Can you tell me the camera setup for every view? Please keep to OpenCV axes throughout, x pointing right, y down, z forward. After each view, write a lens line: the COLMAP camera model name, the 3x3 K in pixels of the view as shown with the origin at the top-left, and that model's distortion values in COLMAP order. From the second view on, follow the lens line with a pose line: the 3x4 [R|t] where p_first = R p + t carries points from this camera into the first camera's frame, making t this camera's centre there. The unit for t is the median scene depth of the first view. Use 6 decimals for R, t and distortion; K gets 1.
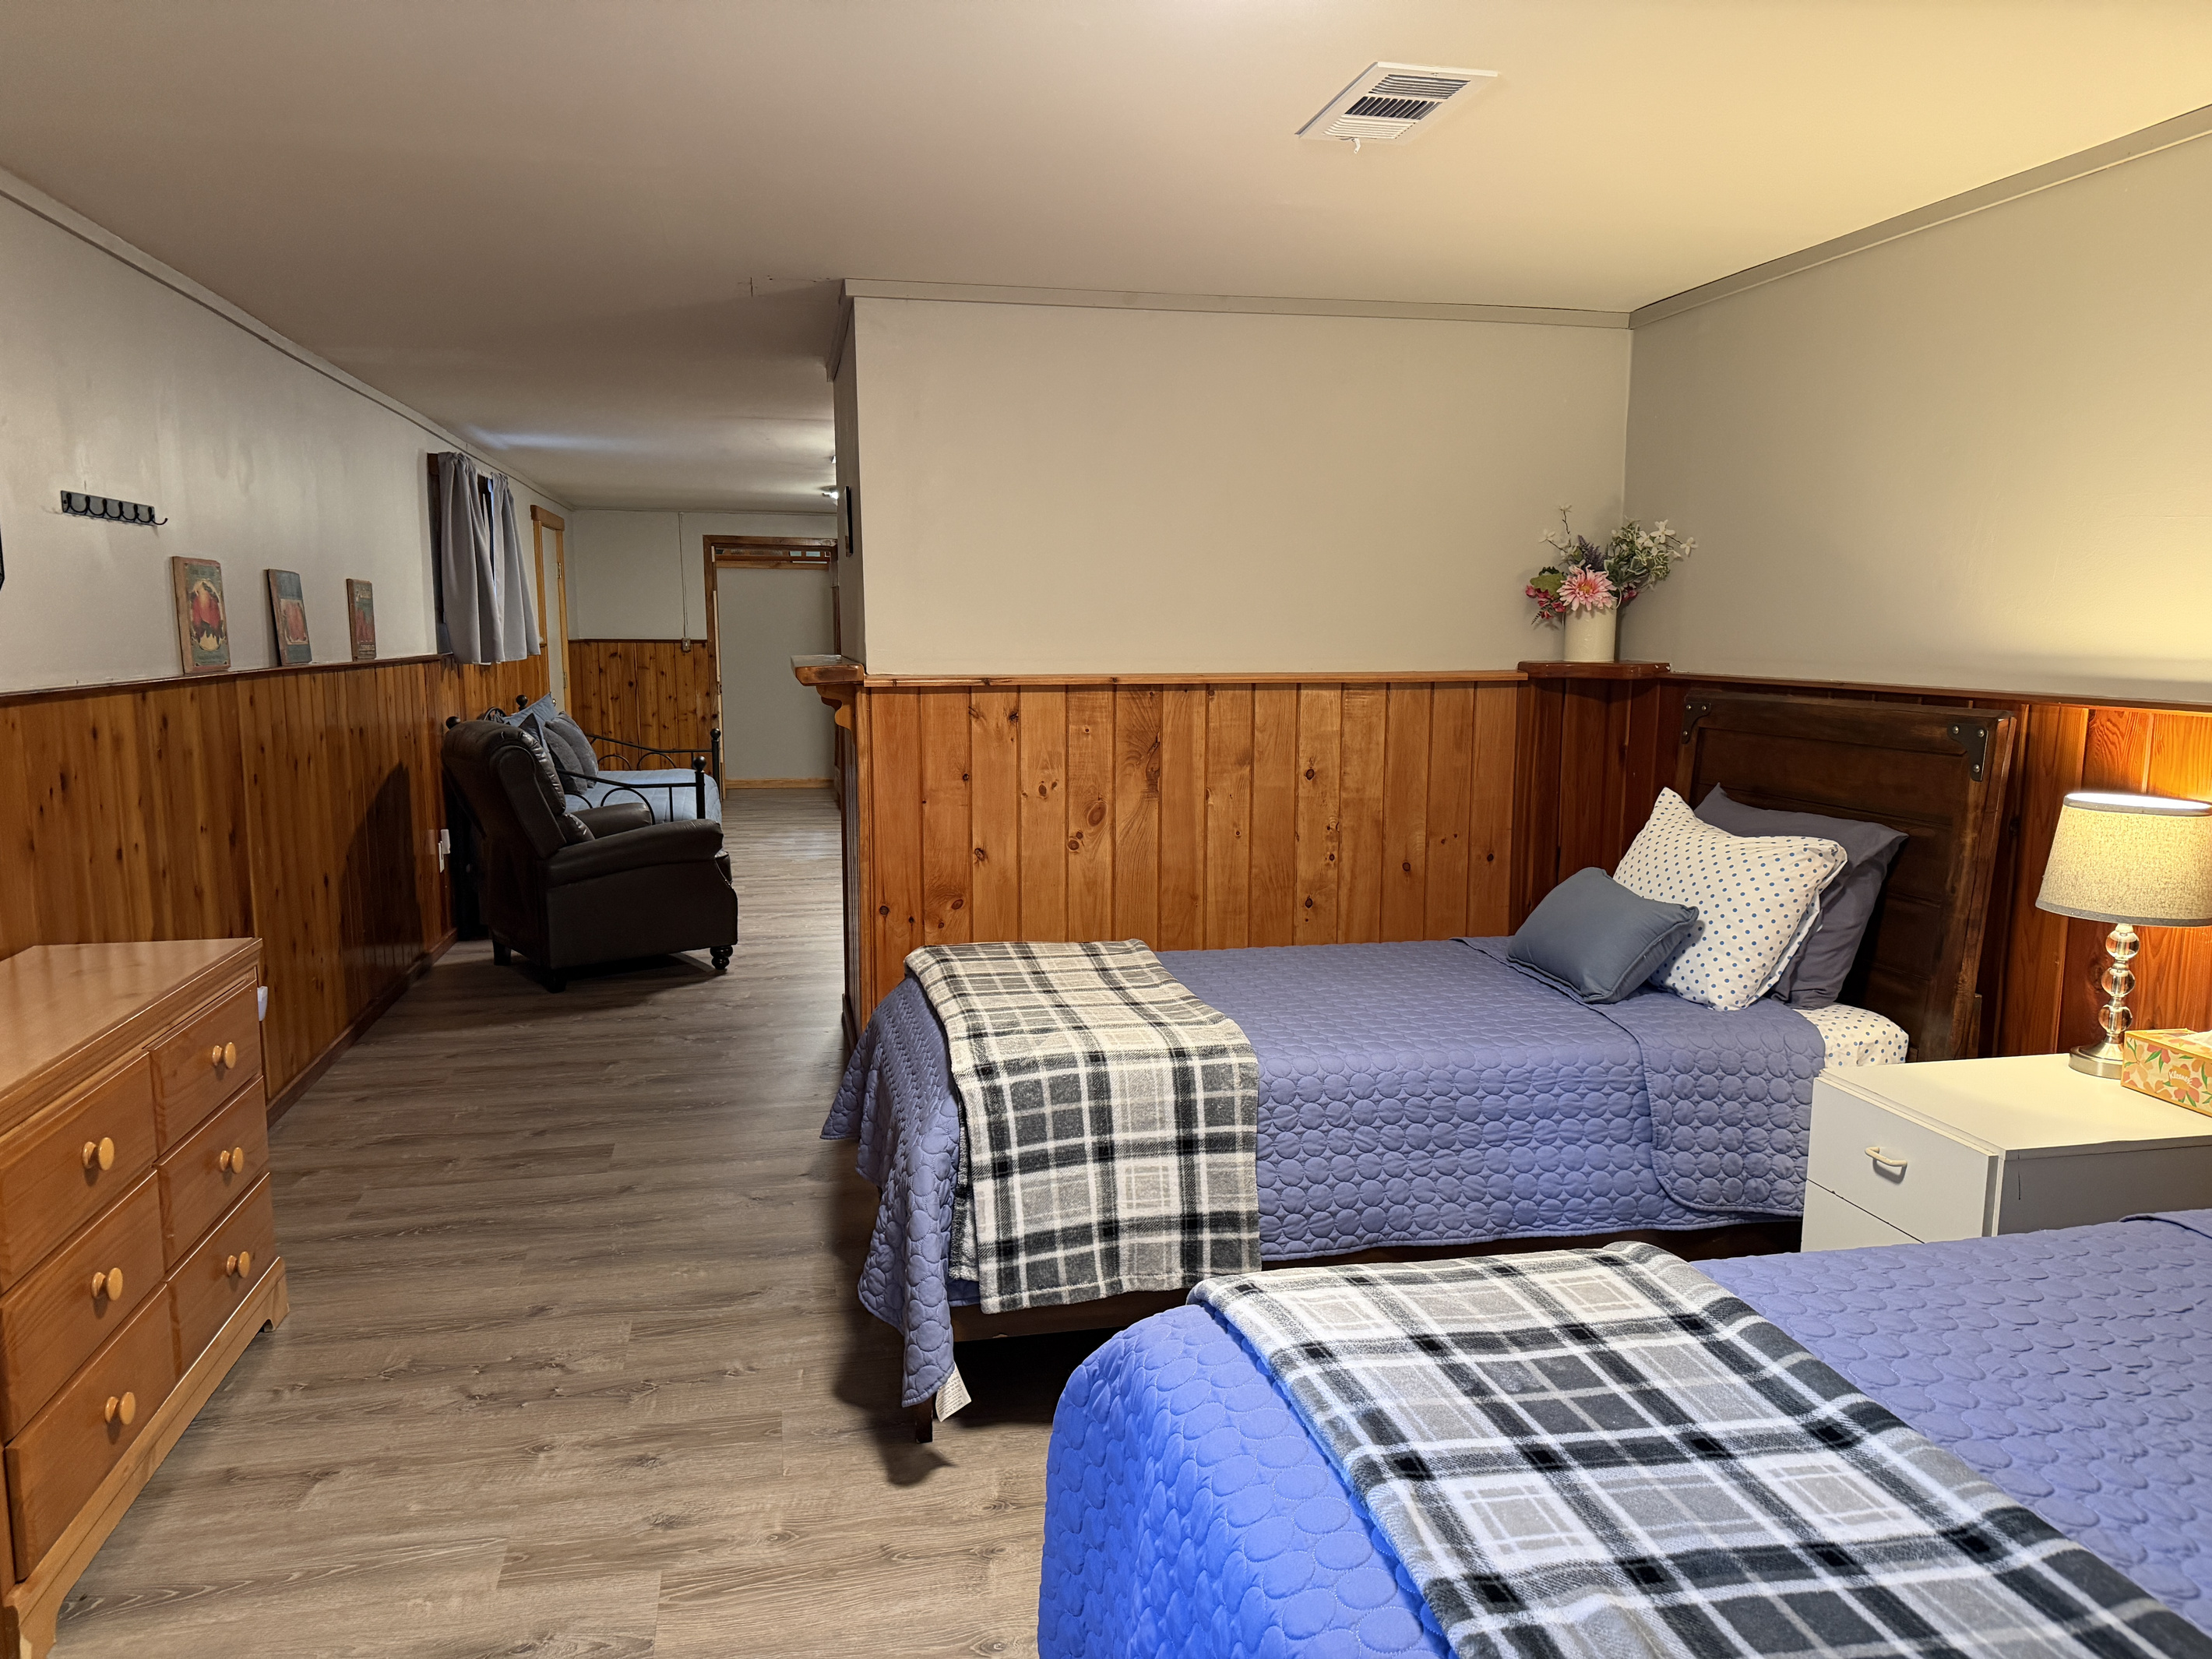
lens RADIAL K [[1569.5, 0, 1115.6], [0, 1569.5, 829.5], [0, 0, 1]] dist [0.077362, -0.109752]
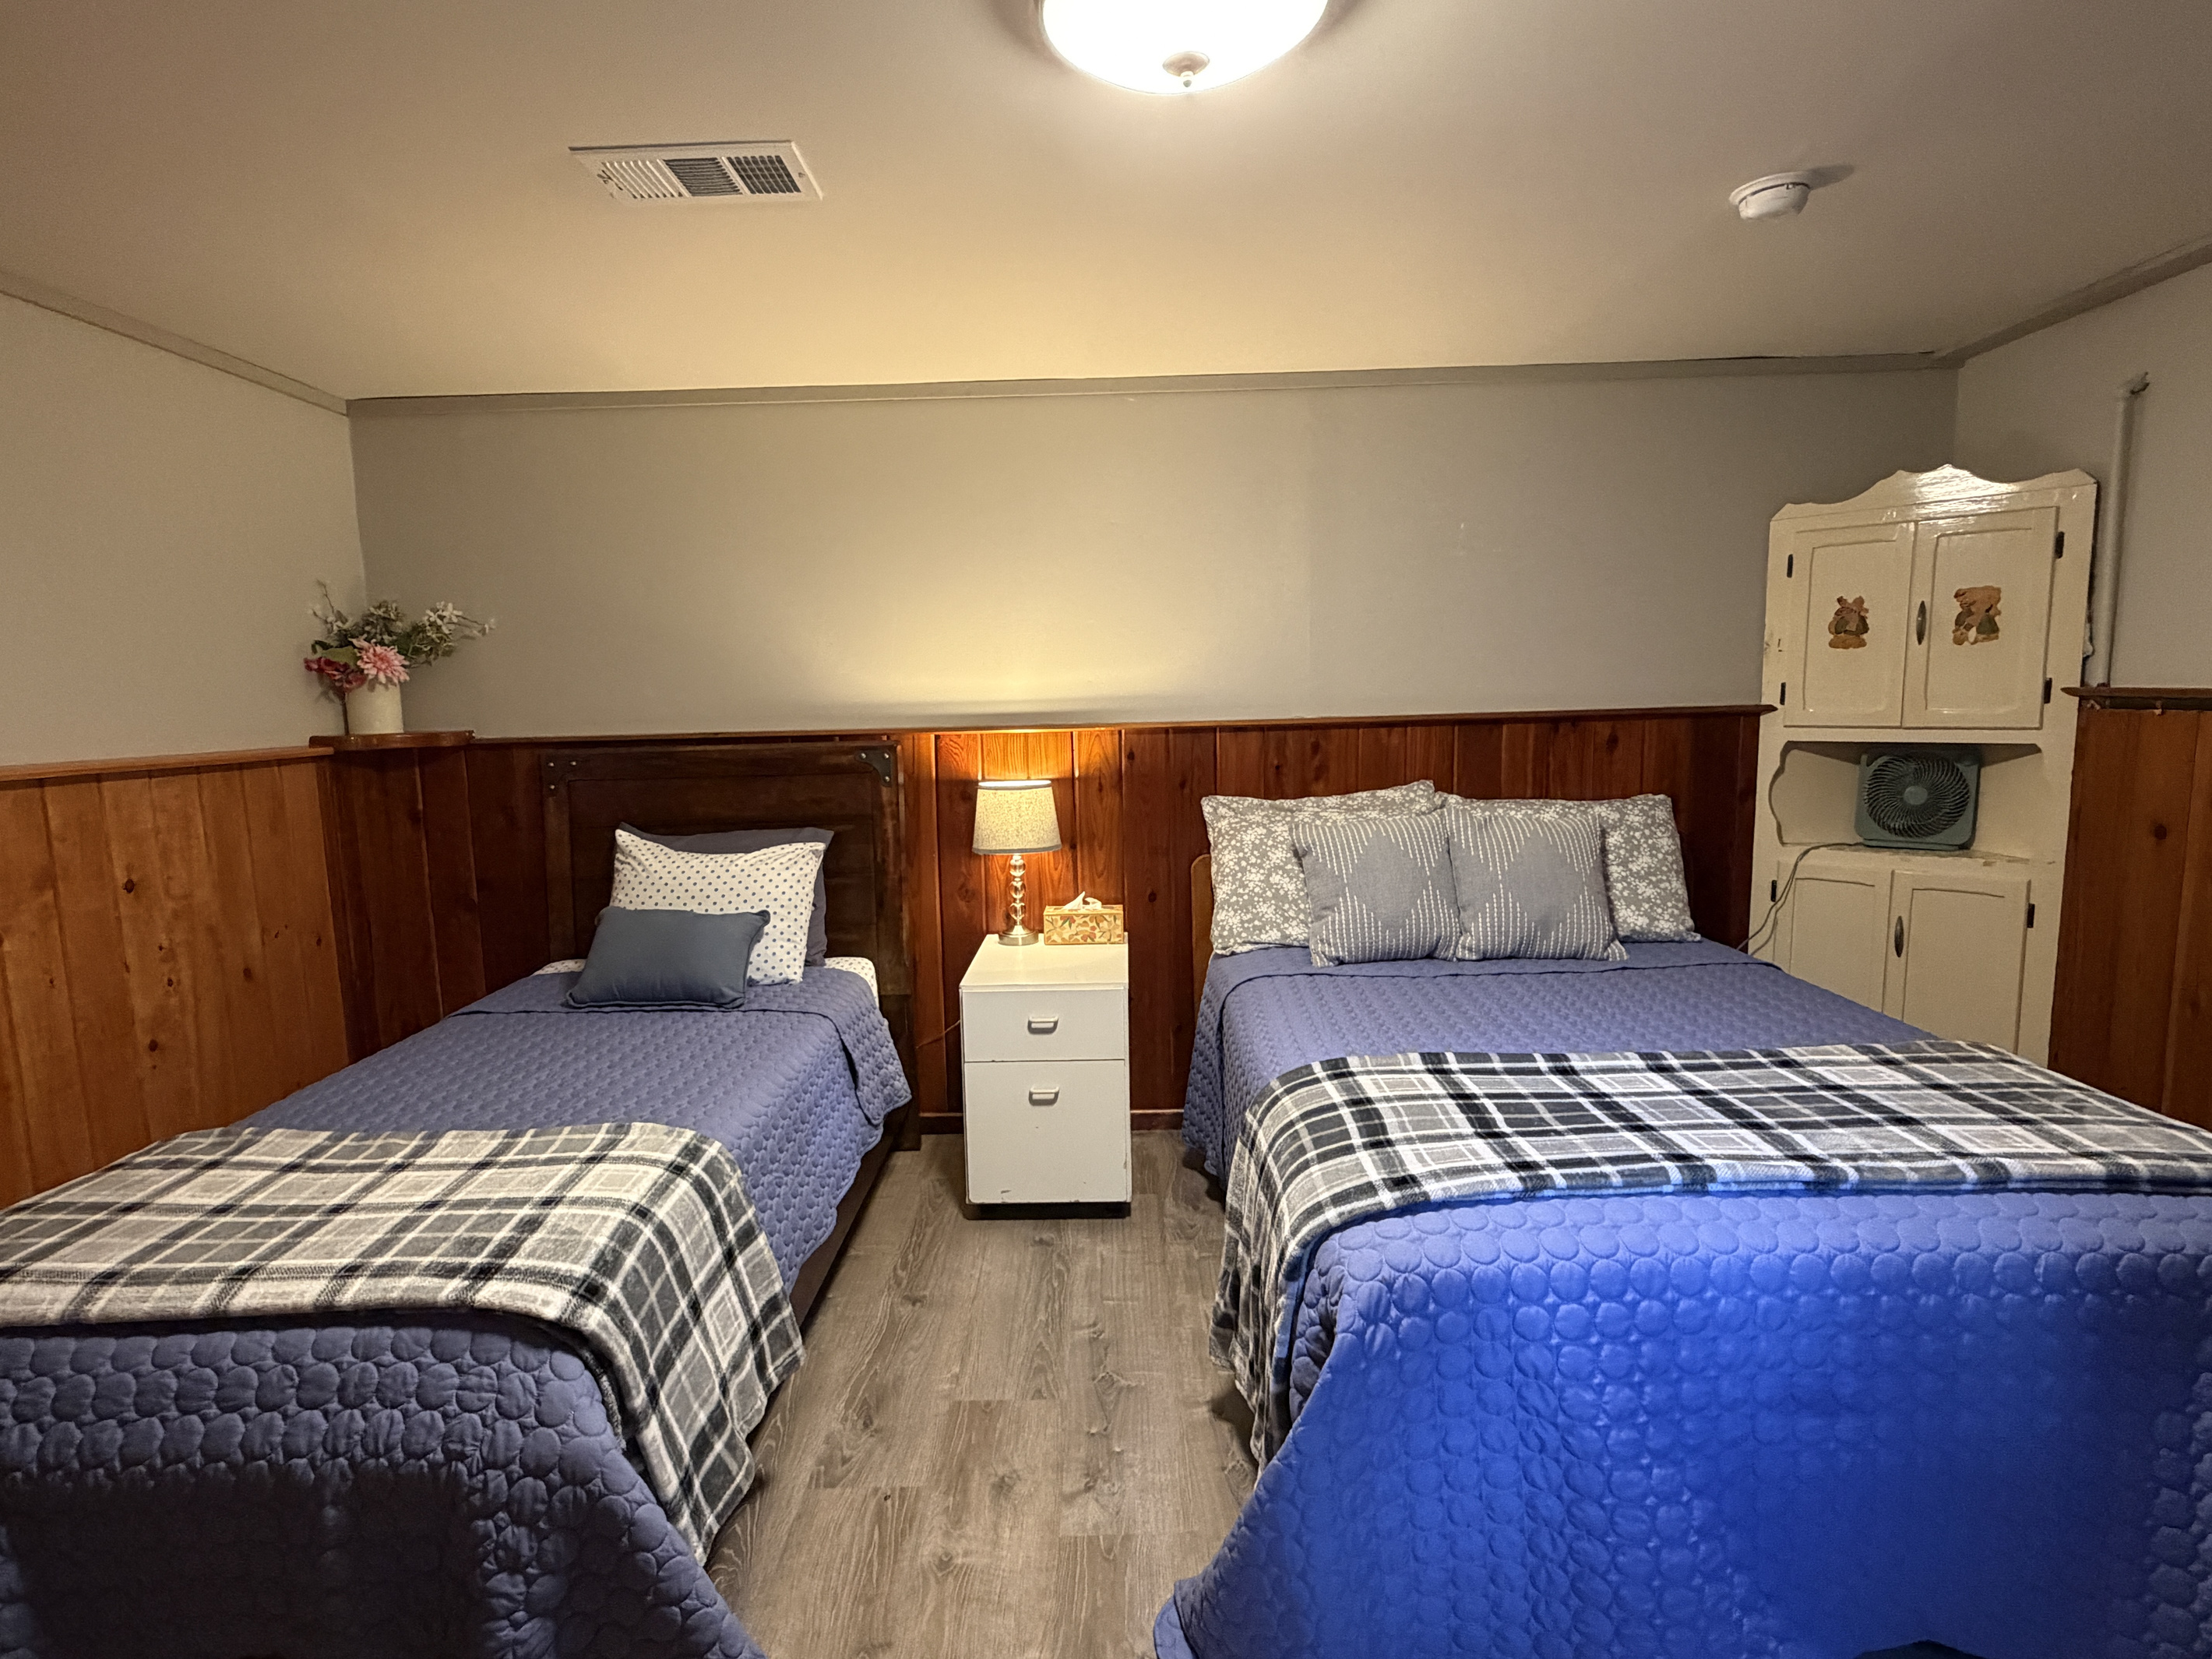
lens RADIAL K [[1119.5, 0, 1083.7], [0, 1119.5, 830.8], [0, 0, 1]] dist [-0.001624, -0.001243]
pose [[0.209560, -0.125921, 0.969654, -0.428342], [0.153287, 0.983642, 0.094609, -0.057245], [-0.965706, 0.128809, 0.225435, 0.541993]]
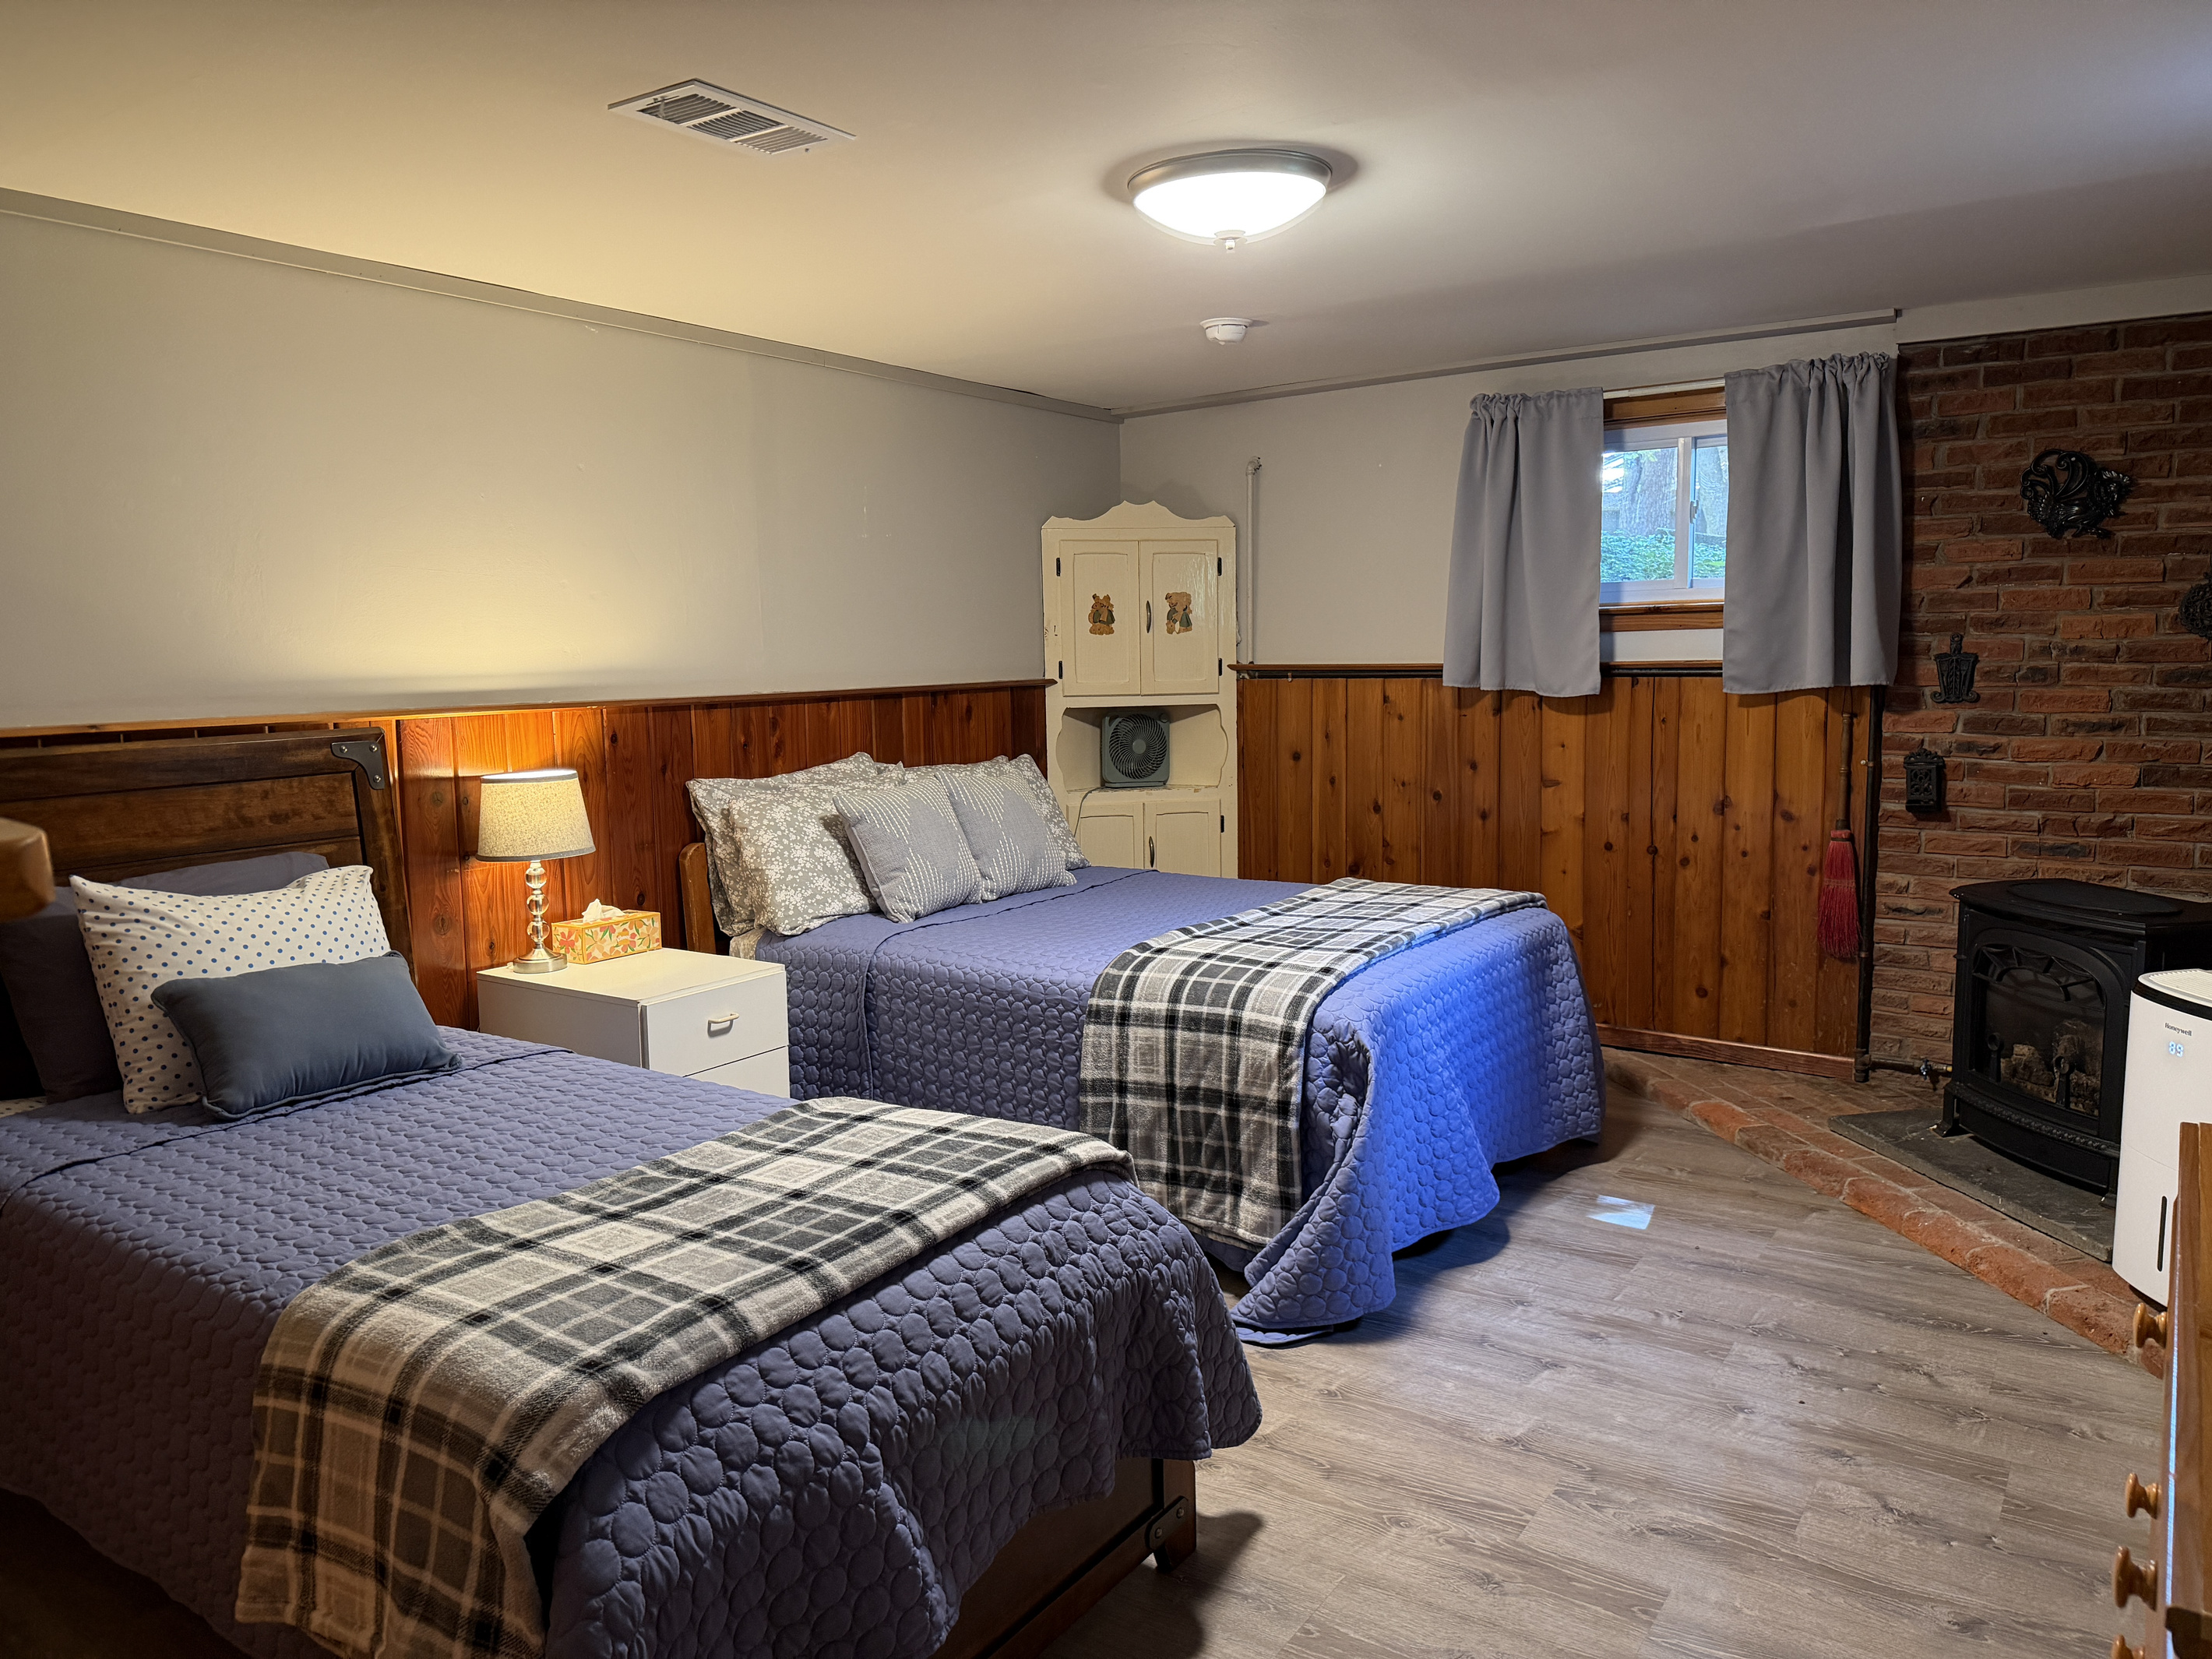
lens RADIAL K [[1569.5, 0, 1098.0], [0, 1569.5, 832.8], [0, 0, 1]] dist [0.077362, -0.109752]
pose [[-0.696115, -0.071553, 0.714356, -0.588443], [0.113291, 0.971606, 0.207719, -0.166216], [-0.708935, 0.225527, -0.668243, 1.307076]]
